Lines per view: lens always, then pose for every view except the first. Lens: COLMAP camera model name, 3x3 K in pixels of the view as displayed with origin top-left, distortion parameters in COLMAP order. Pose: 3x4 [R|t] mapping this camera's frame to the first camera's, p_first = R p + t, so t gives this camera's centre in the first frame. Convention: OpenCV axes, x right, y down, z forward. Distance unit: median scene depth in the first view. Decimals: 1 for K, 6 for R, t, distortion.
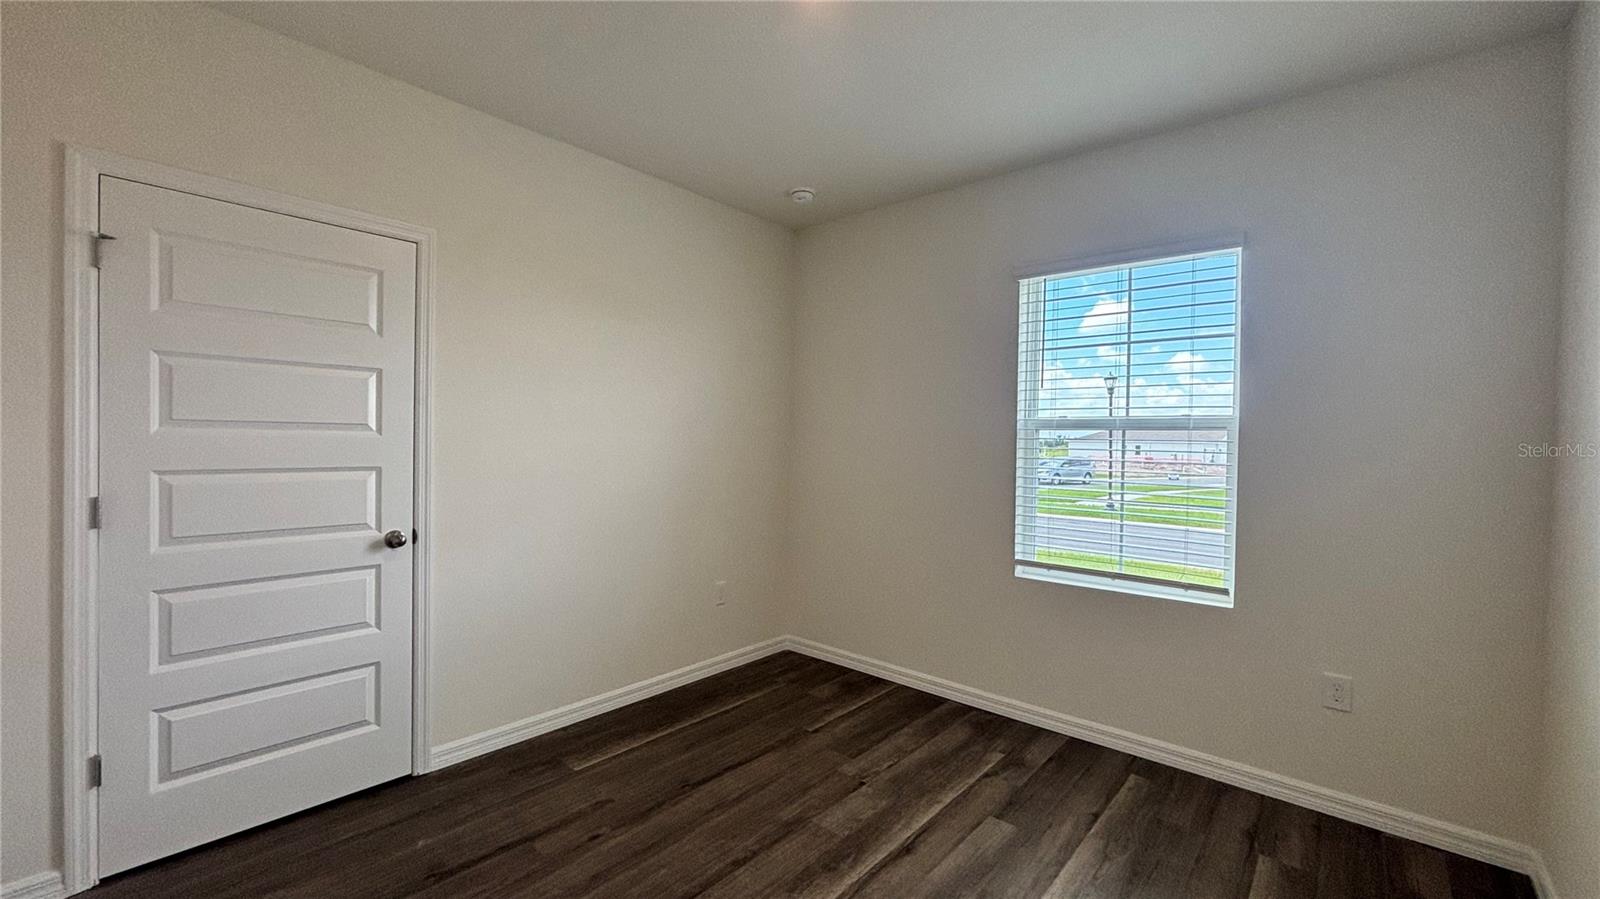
lens RADIAL K [[652.7, 0, 805.8], [0, 652.7, 453.6], [0, 0, 1]] dist [0.014357, 0.000274]
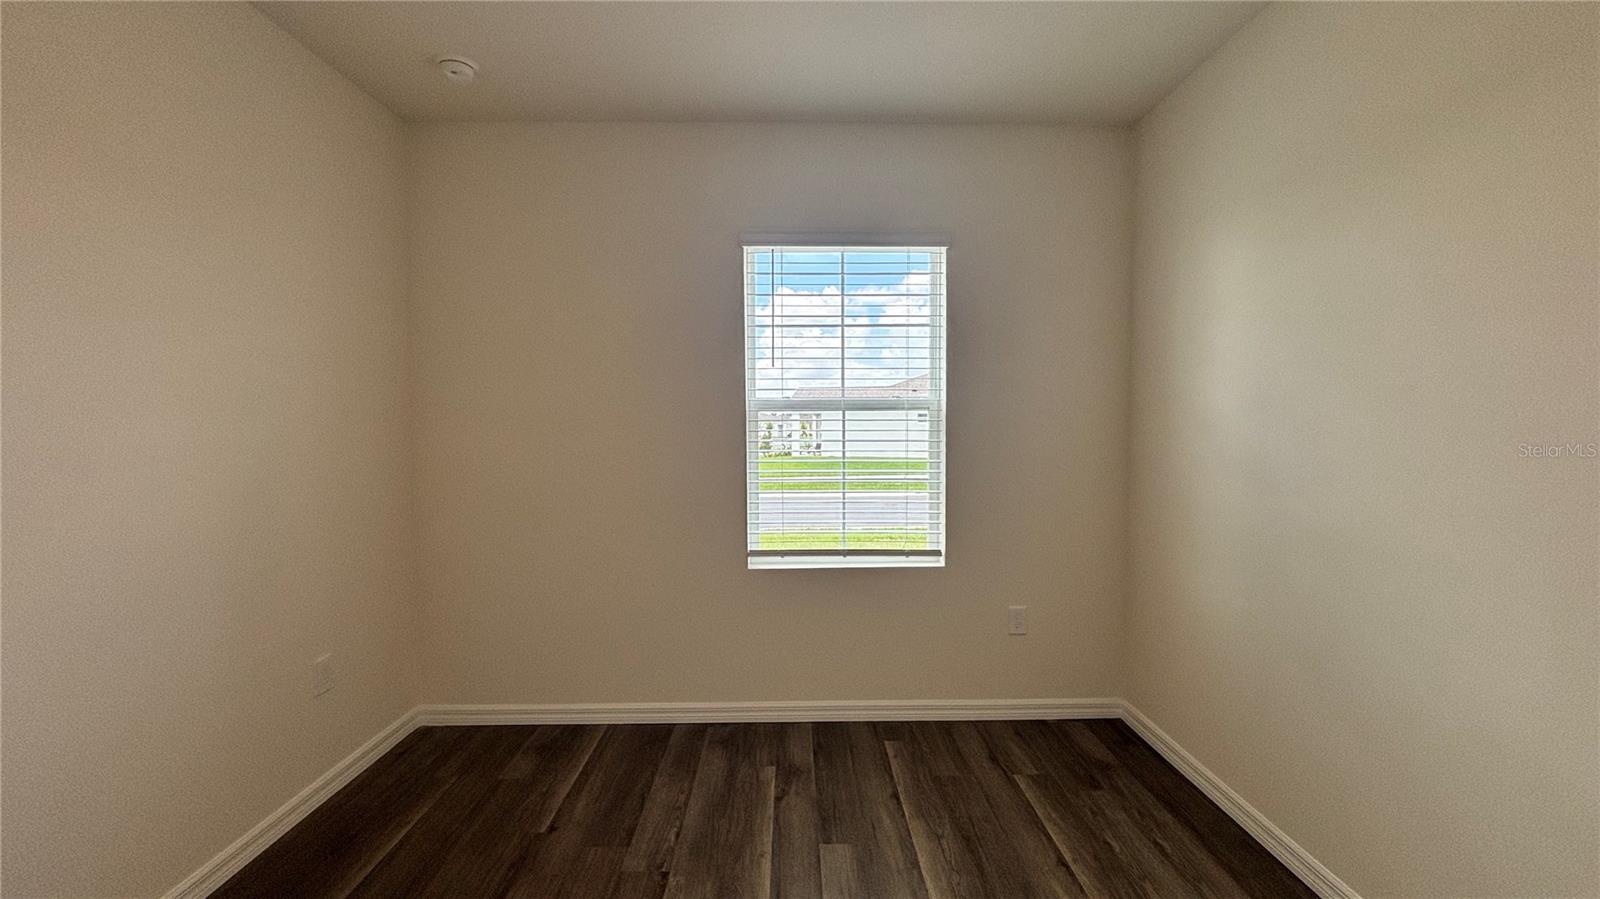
lens RADIAL K [[652.7, 0, 793.7], [0, 652.7, 449.9], [0, 0, 1]] dist [0.014357, 0.000274]
pose [[0.747852, -0.050248, 0.661961, -0.259774], [0.029434, 0.998661, 0.042554, -0.021310], [-0.663213, -0.012340, 0.748329, 0.298639]]
